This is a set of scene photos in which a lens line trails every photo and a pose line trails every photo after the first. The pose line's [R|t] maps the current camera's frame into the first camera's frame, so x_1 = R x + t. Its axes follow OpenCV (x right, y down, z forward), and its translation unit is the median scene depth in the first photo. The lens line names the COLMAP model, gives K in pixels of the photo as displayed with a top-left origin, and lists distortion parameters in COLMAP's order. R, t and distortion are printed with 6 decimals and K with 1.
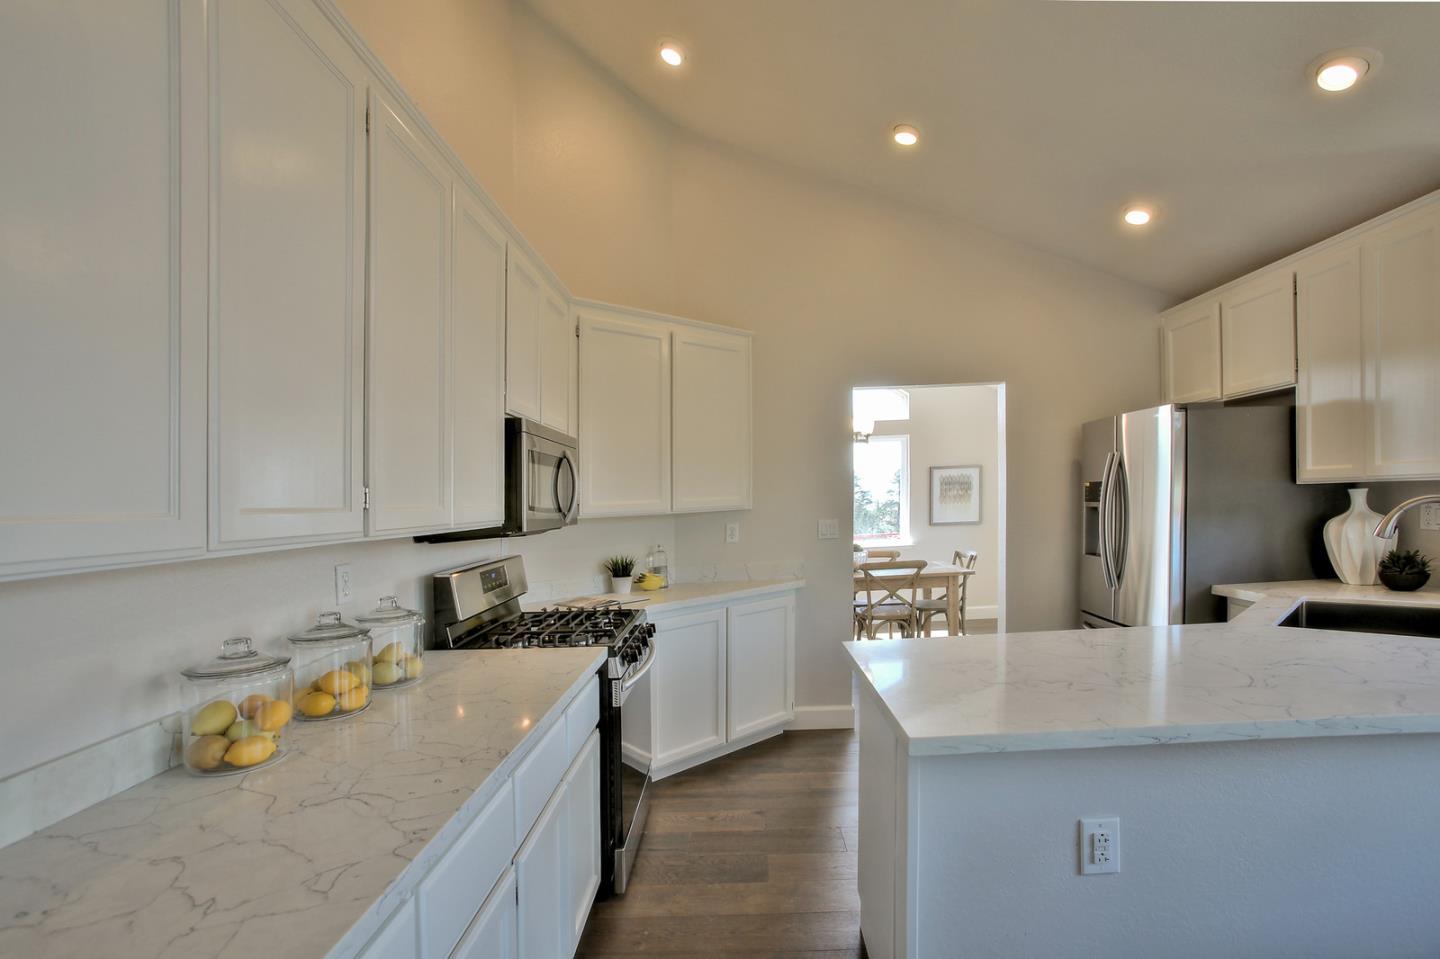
lens RADIAL K [[677.3, 0, 769.2], [0, 677.3, 517.8], [0, 0, 1]] dist [-0.055375, 0.017923]
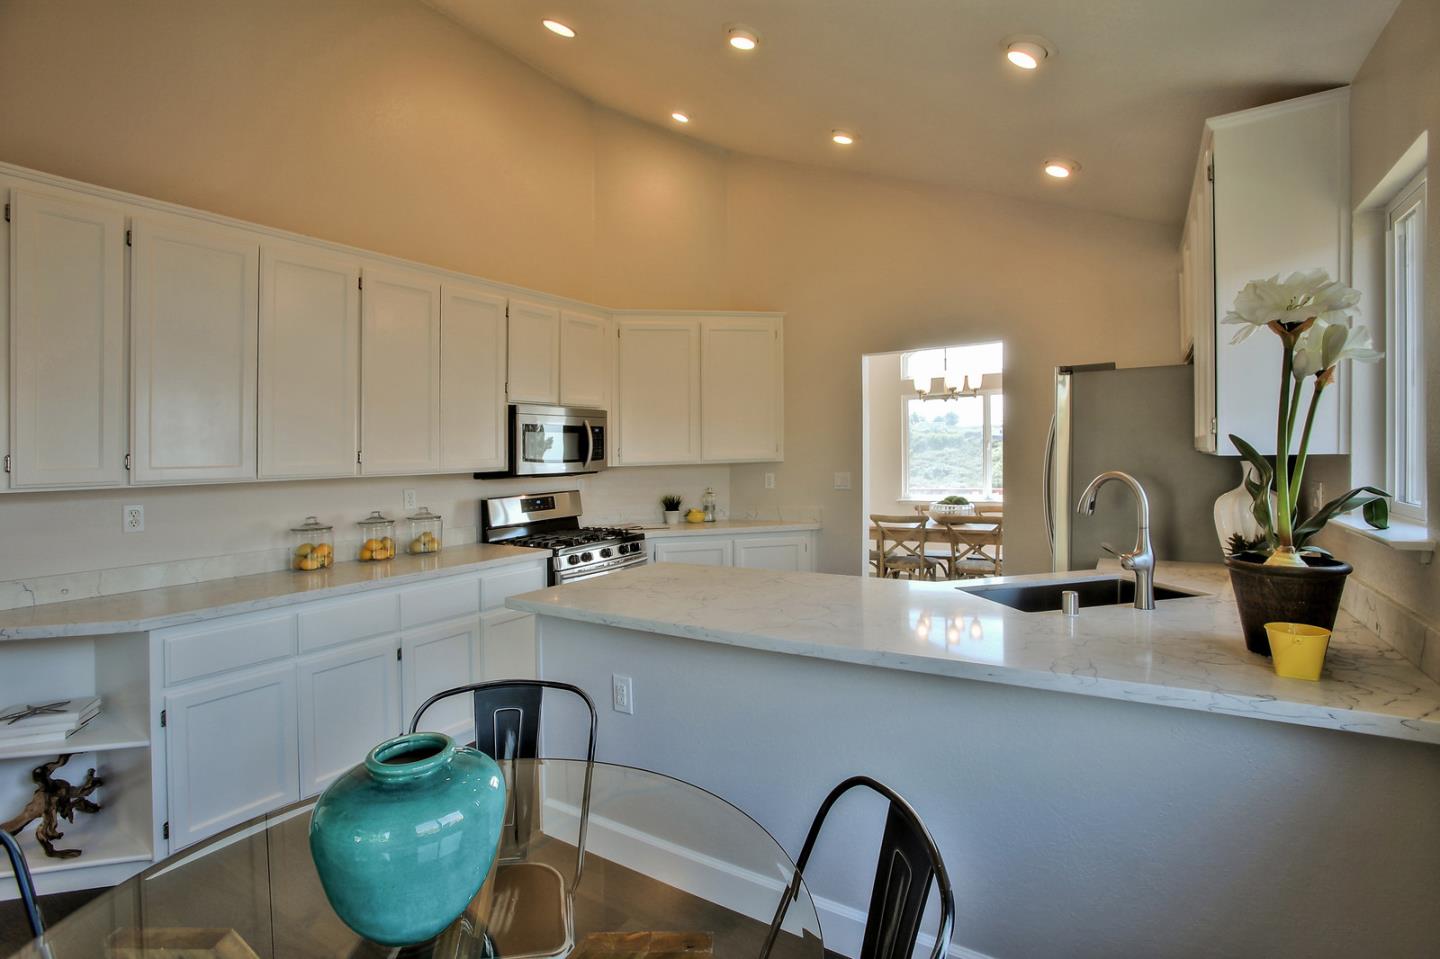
lens RADIAL K [[677.3, 0, 720.3], [0, 677.3, 468.1], [0, 0, 1]] dist [-0.055375, 0.017923]
pose [[0.842802, 0.030687, -0.537348, 0.515230], [-0.025061, 0.999528, 0.017774, -0.020033], [0.537640, -0.001514, 0.843173, -0.062162]]
